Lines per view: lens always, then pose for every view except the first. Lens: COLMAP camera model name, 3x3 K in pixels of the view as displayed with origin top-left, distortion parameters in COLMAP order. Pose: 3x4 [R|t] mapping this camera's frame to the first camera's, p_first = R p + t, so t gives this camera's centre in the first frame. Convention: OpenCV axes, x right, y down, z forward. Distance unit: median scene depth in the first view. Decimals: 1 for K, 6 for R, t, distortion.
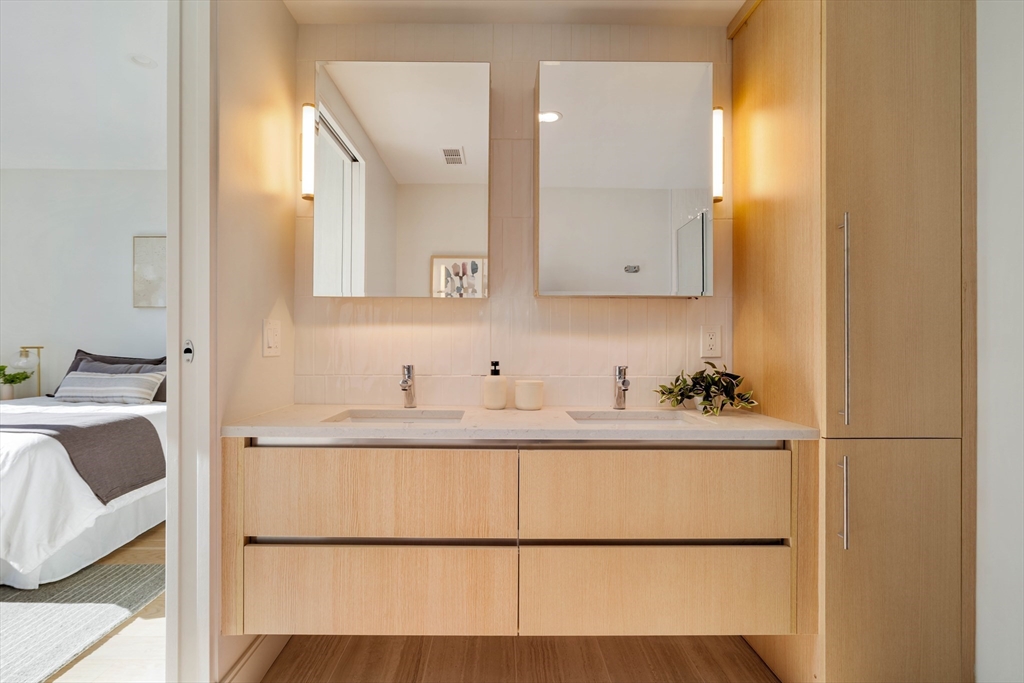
lens RADIAL K [[492.9, 0, 512.0], [0, 492.9, 341.5], [0, 0, 1]] dist [-0.002859, 0.000124]
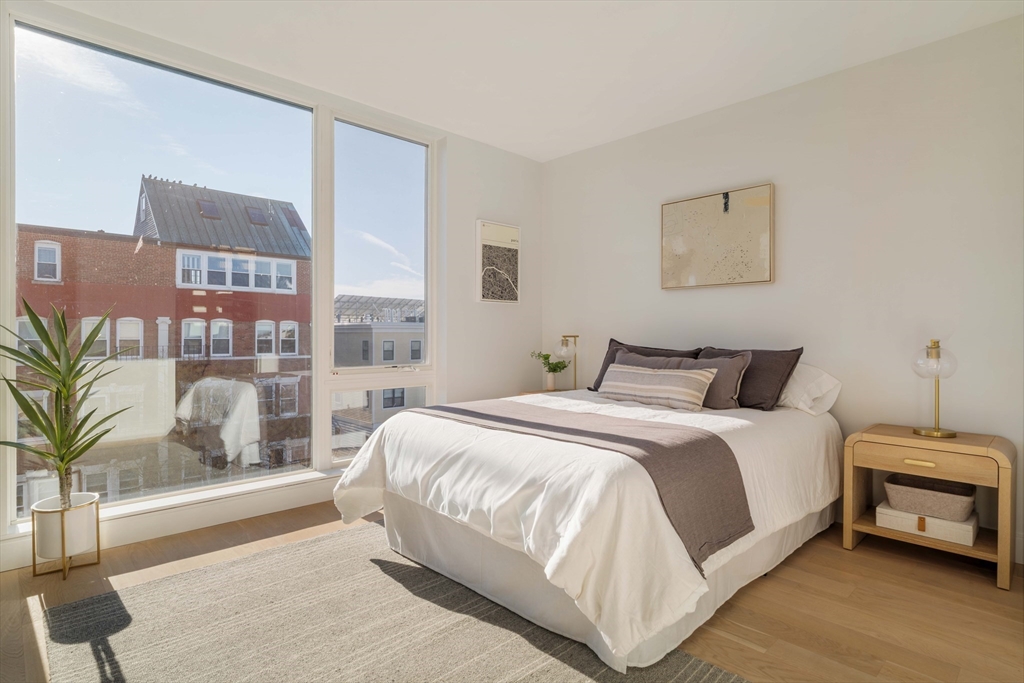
lens RADIAL K [[555.2, 0, 514.8], [0, 555.2, 330.6], [0, 0, 1]] dist [-0.001694, 0.000037]
pose [[0.682094, -0.003732, -0.731255, -0.305598], [0.001348, 0.999992, -0.003847, 0.006198], [0.731263, 0.001638, 0.682094, 0.210785]]
